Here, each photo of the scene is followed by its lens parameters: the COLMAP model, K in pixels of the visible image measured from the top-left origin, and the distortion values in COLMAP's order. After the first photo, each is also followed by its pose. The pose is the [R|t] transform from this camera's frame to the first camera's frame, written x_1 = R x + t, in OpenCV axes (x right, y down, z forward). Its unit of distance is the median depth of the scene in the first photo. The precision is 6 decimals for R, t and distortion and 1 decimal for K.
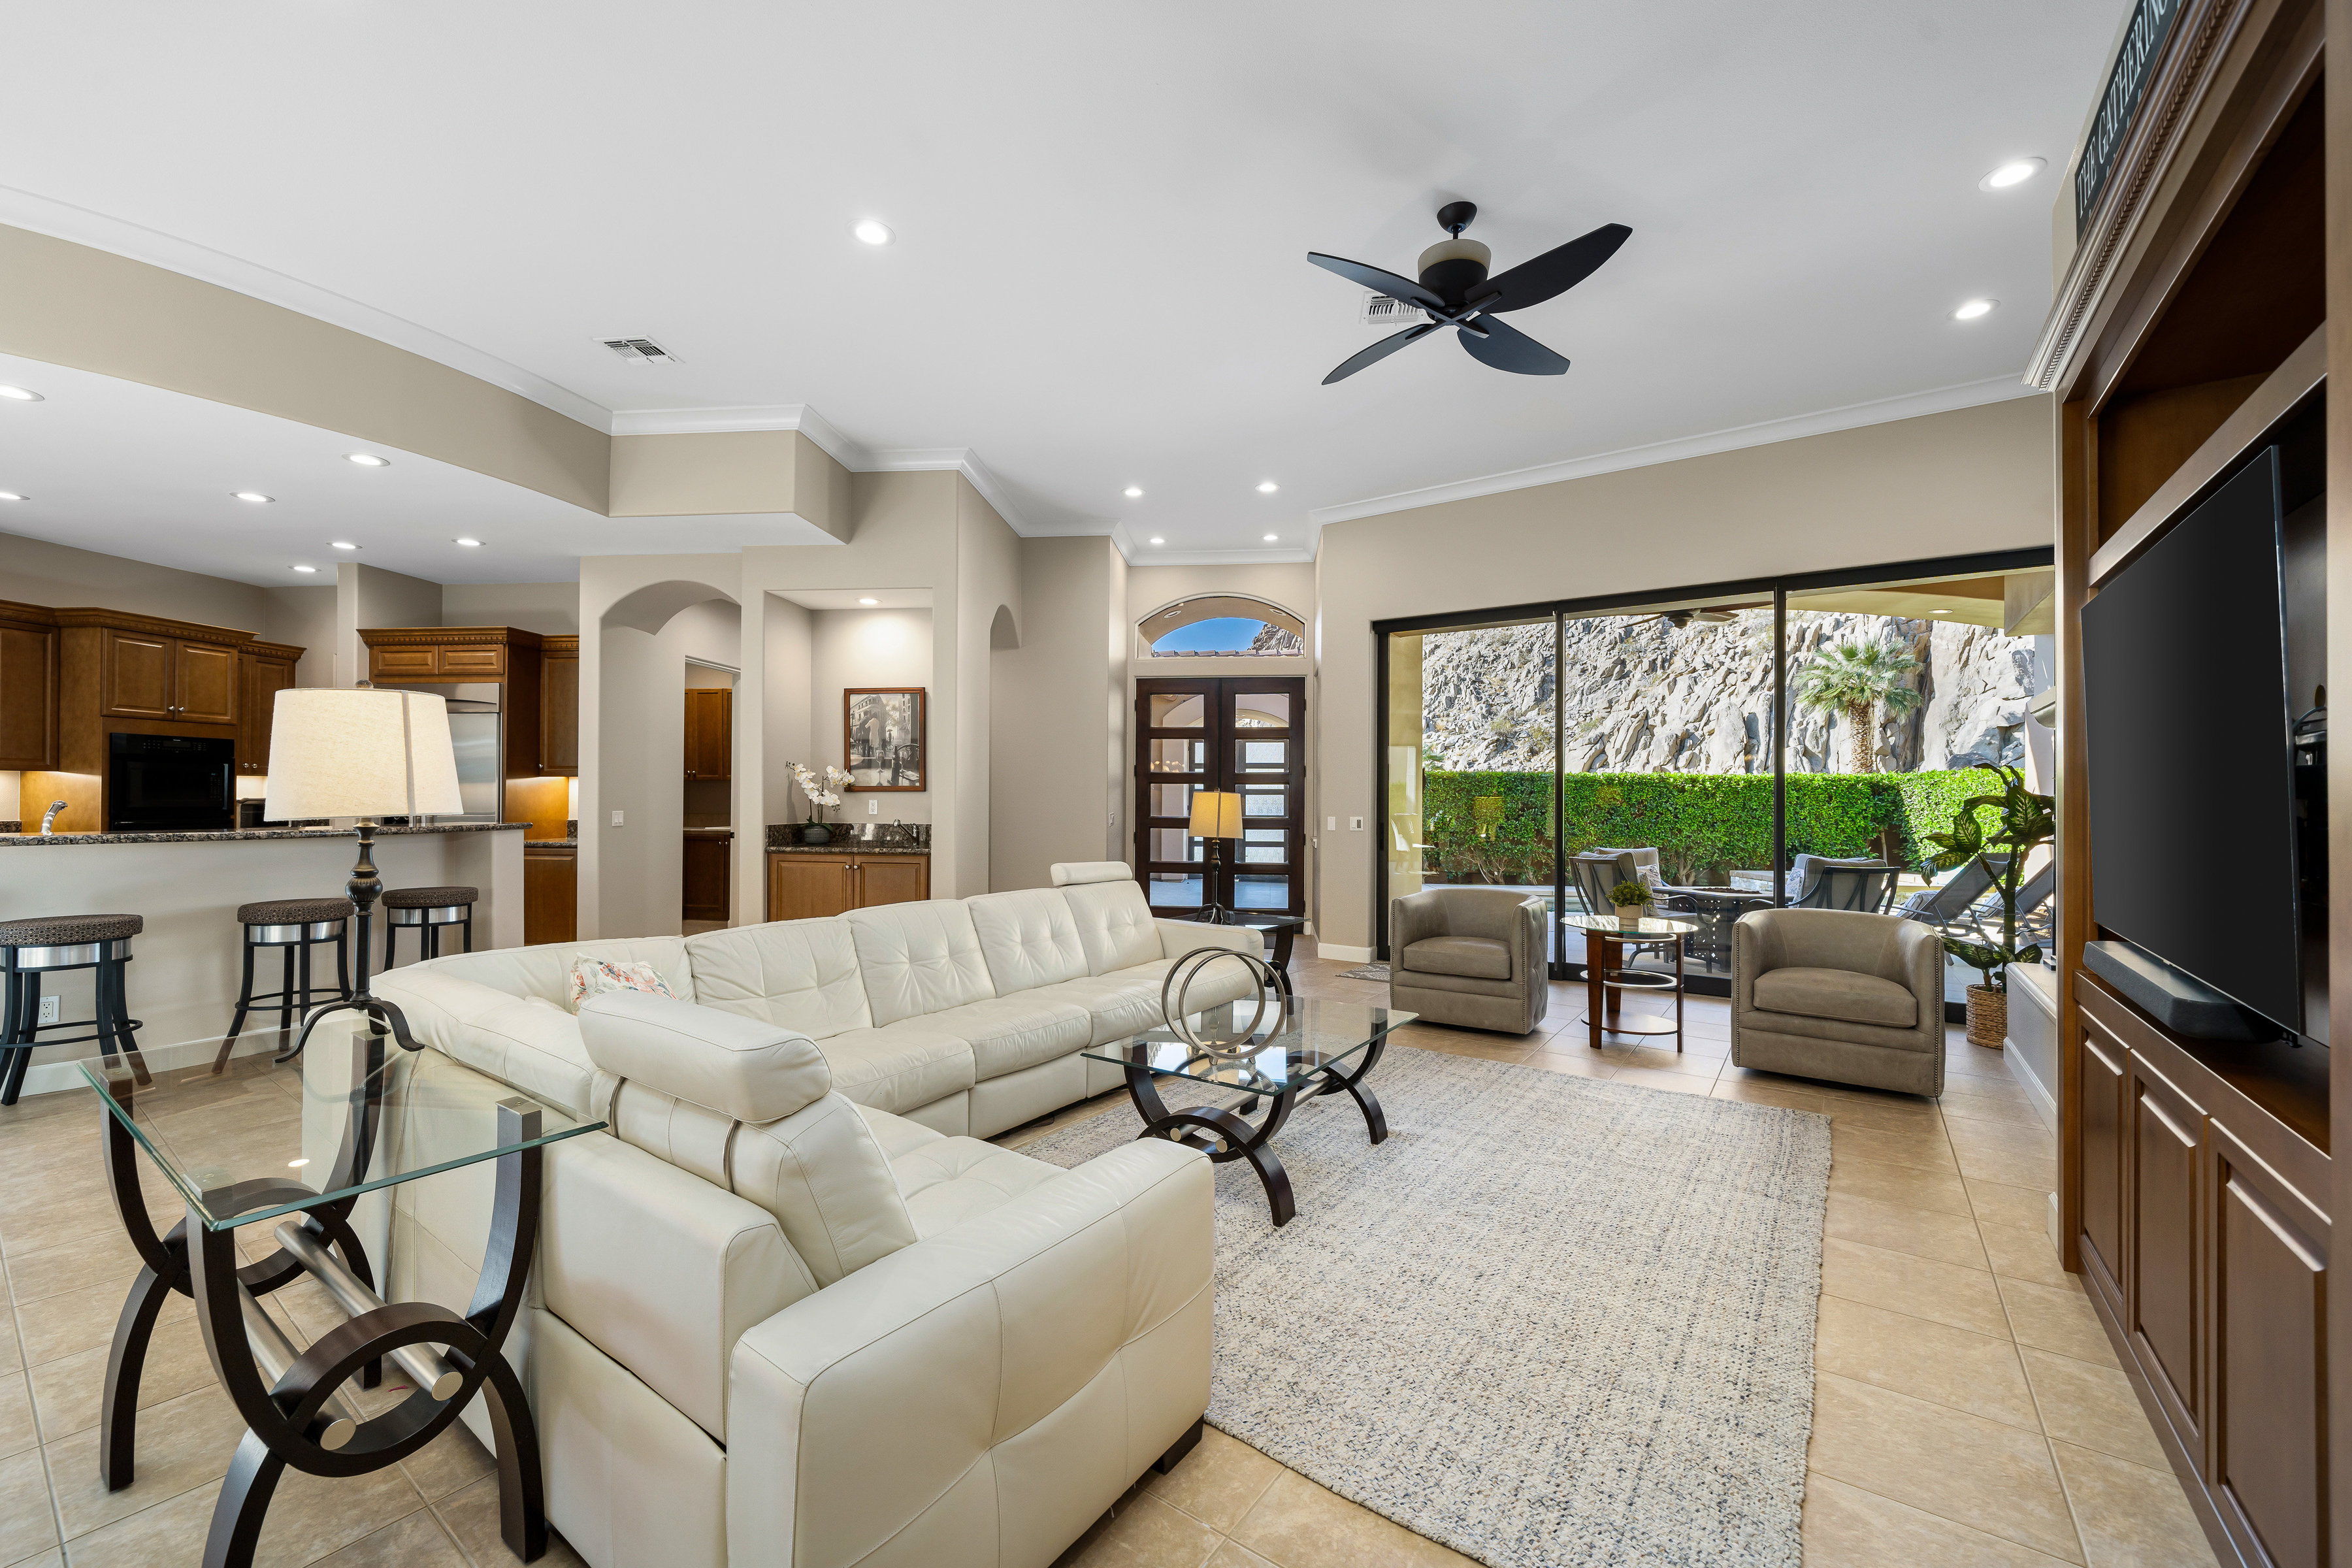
lens RADIAL K [[927.3, 0, 1158.1], [0, 927.3, 795.9], [0, 0, 1]] dist [-0.000488, 0.000072]
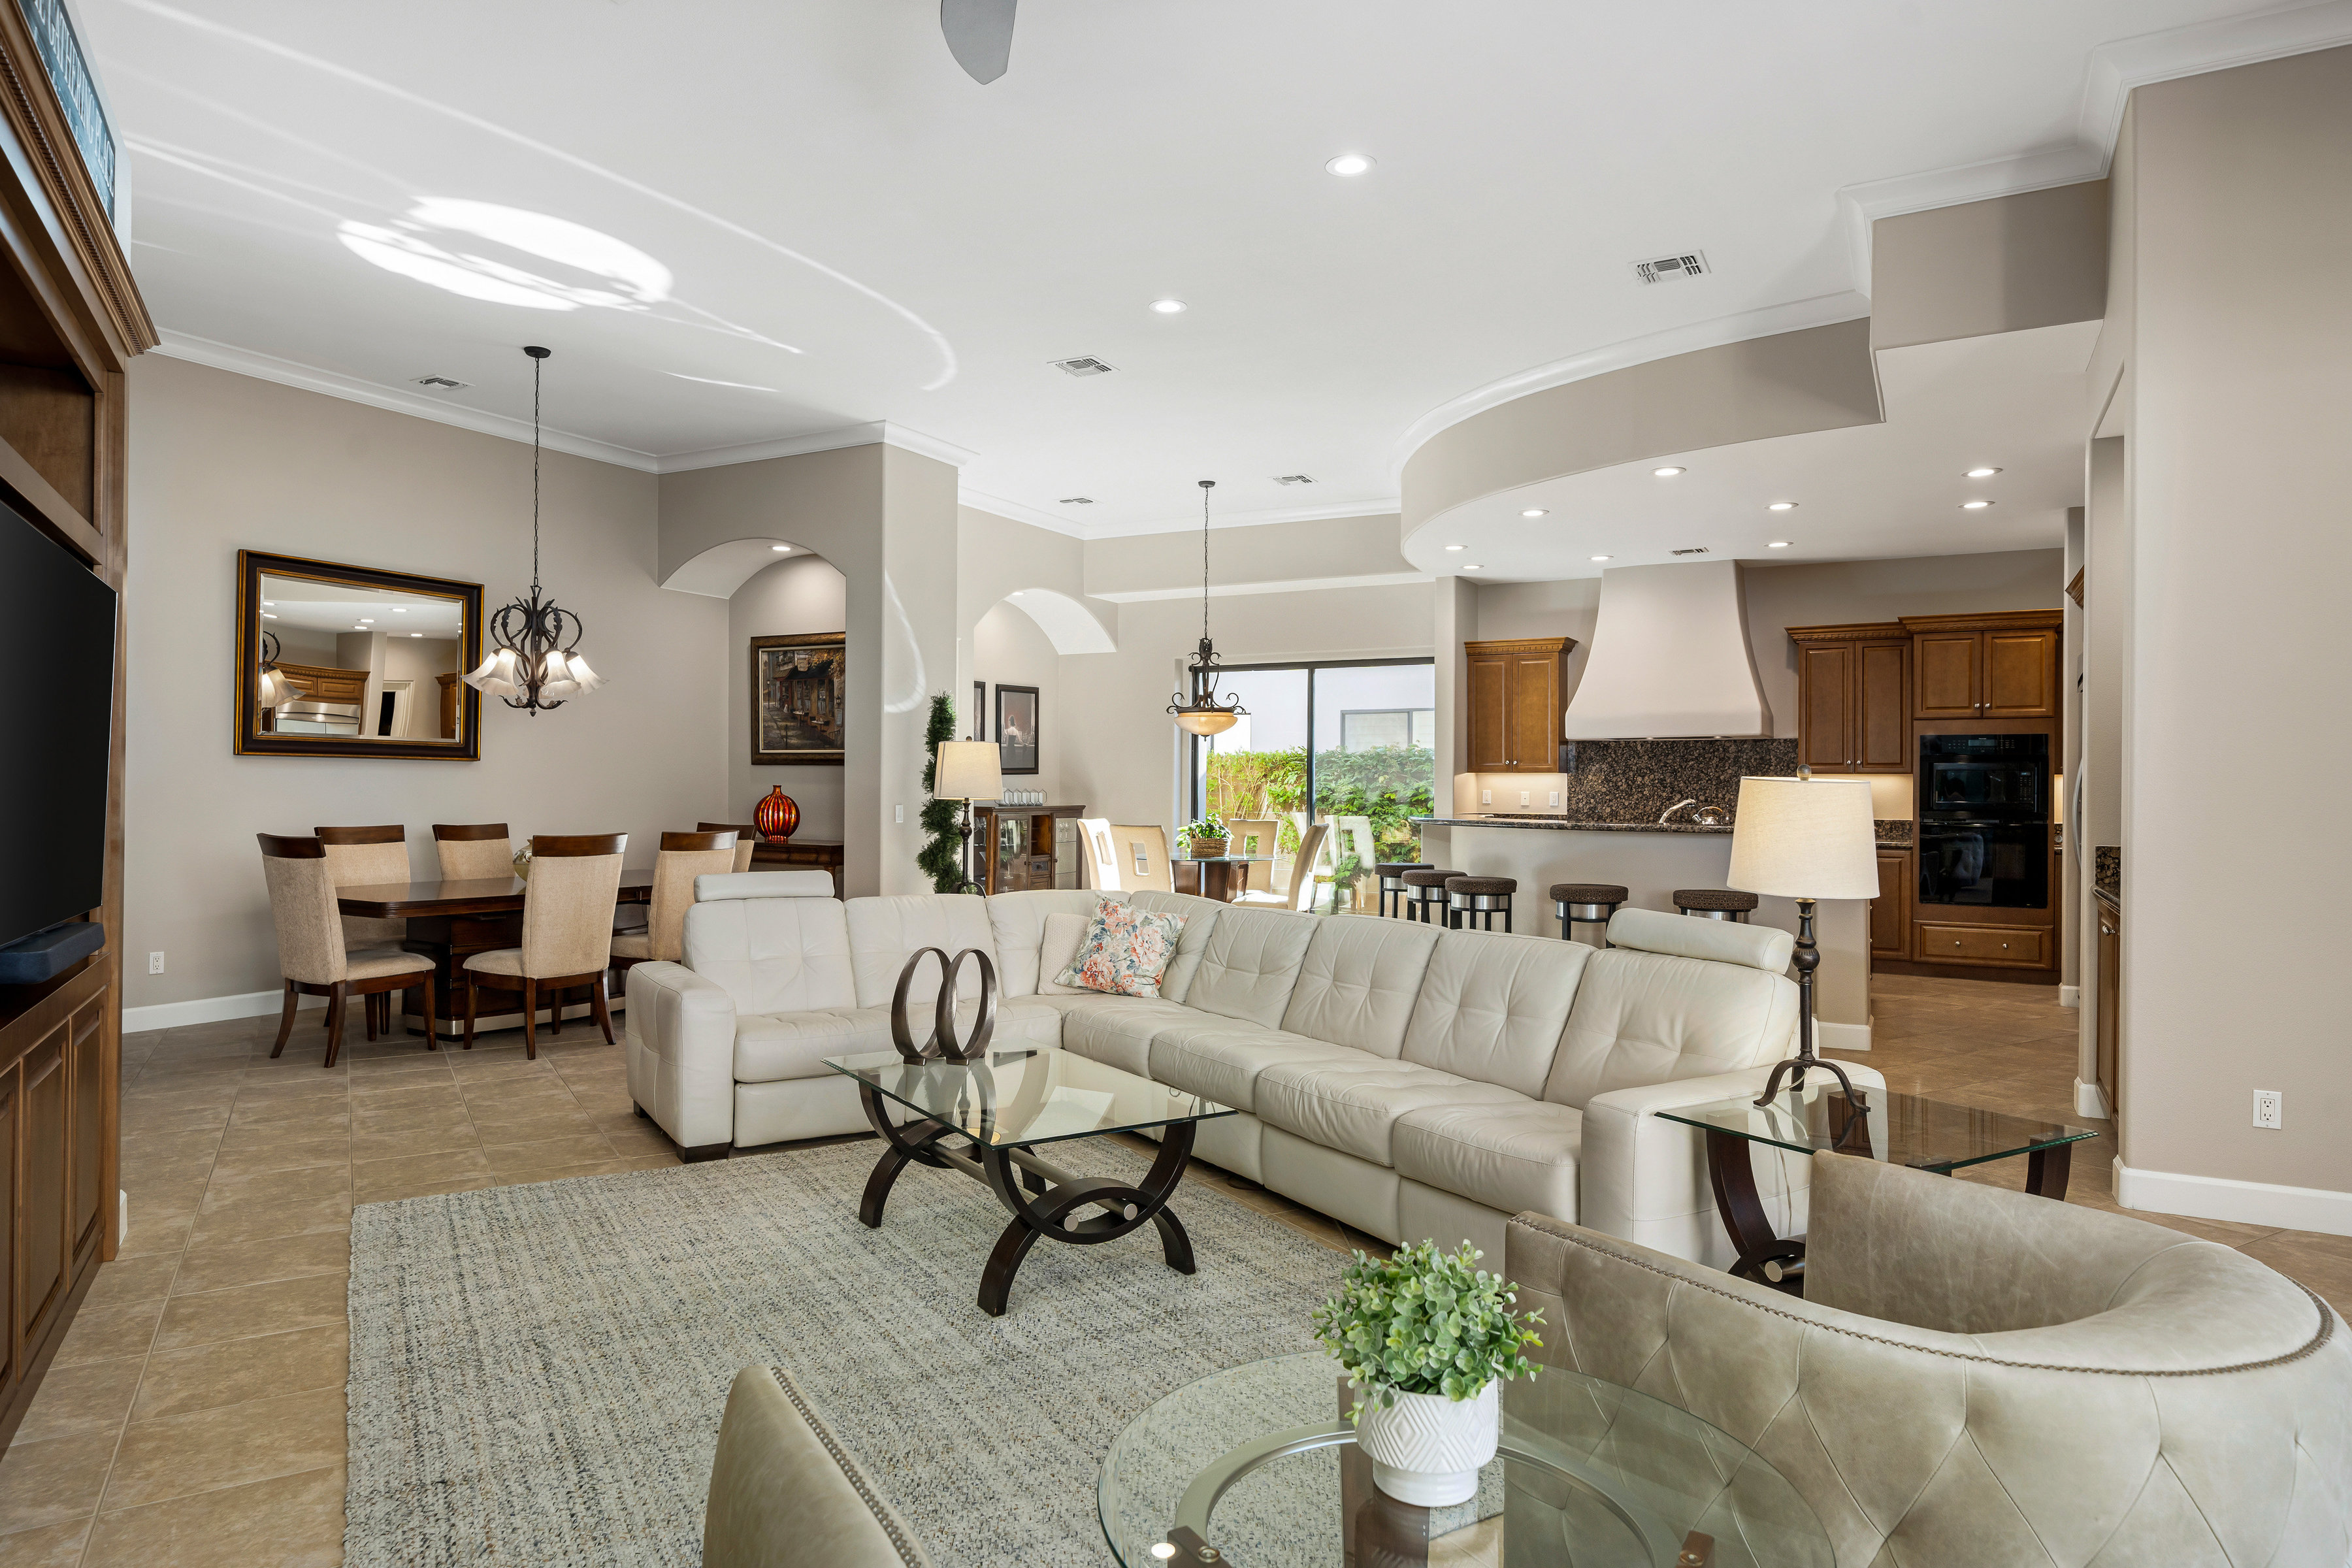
lens RADIAL K [[1414.8, 0, 1179.8], [0, 1414.8, 784.7], [0, 0, 1]] dist [0.001378, -0.000371]
pose [[-0.386787, -0.009536, -0.922120, 0.574145], [-0.006318, 0.999950, -0.007690, 0.003707], [0.922147, 0.002852, -0.386828, 0.779409]]
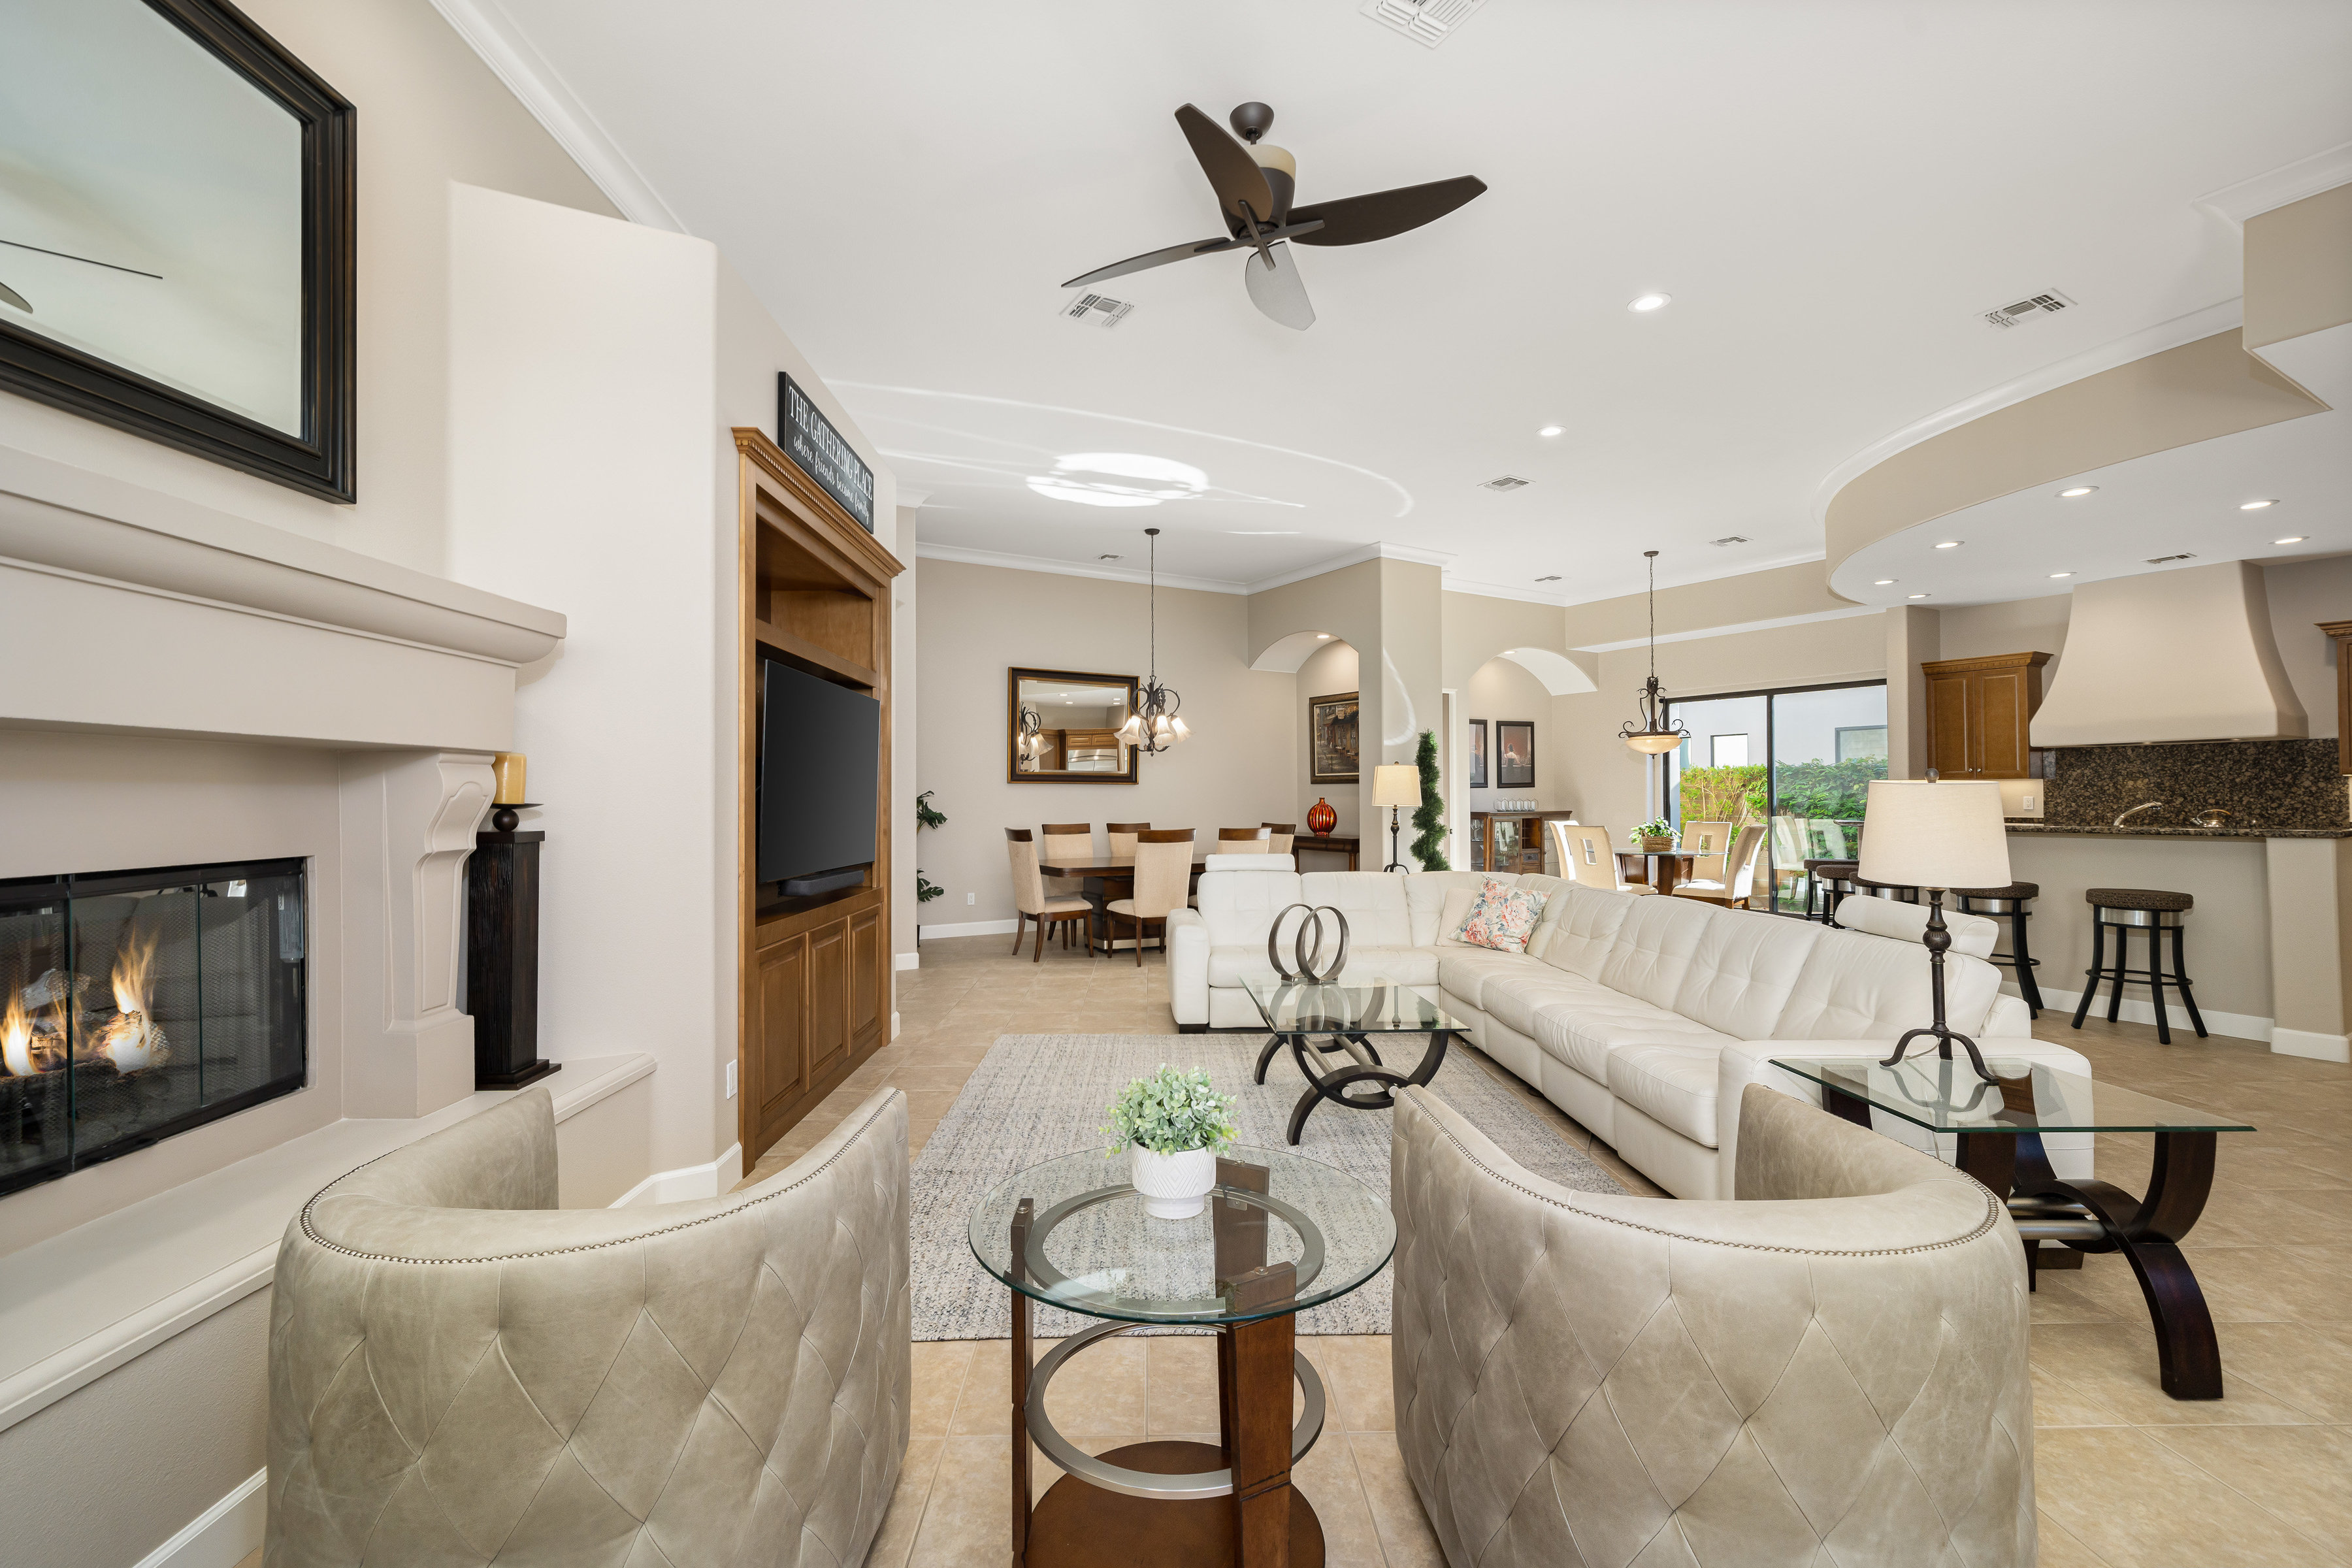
lens RADIAL K [[1029.1, 0, 1151.8], [0, 1029.1, 788.8], [0, 0, 1]] dist [-0.000146, -0.000468]
pose [[-0.802894, -0.008382, -0.596063, 0.525191], [0.000410, 0.999893, -0.014613, 0.005208], [0.596122, -0.011977, -0.802805, 0.928481]]
